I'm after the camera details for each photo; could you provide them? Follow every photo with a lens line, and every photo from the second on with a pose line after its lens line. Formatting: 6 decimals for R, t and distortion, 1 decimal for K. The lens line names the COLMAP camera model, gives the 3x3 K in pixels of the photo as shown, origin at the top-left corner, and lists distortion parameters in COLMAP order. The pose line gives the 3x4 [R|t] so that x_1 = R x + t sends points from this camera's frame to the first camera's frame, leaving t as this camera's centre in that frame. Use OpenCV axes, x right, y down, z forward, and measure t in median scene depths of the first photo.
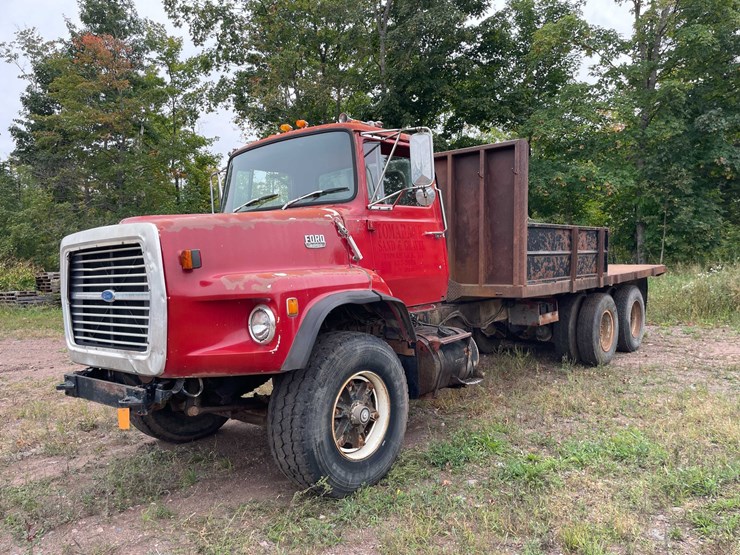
lens RADIAL K [[556.8, 0, 371.9], [0, 556.8, 272.8], [0, 0, 1]] dist [0.058934, -0.002367]
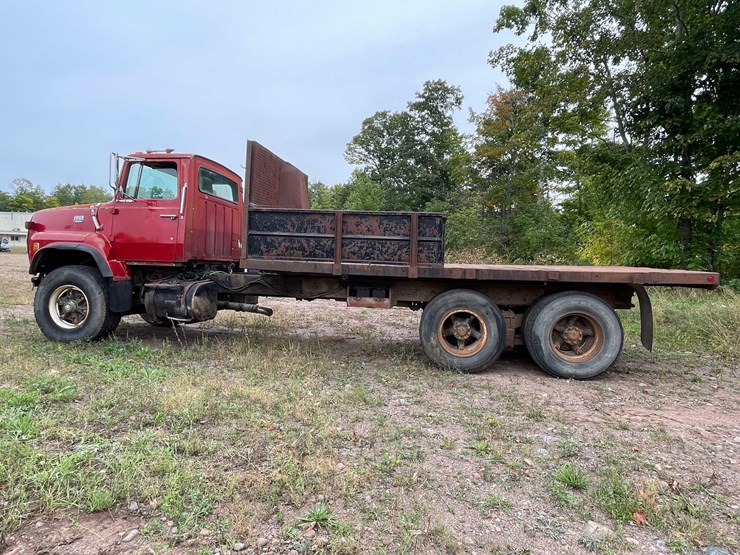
lens RADIAL K [[448.9, 0, 370.0], [0, 448.9, 277.5], [0, 0, 1]] dist [0.001062, -0.001678]
pose [[0.534855, 0.084713, -0.840687, 1.511081], [-0.078972, 0.995618, 0.050082, -0.008999], [0.841245, 0.039604, 0.539201, 0.839924]]
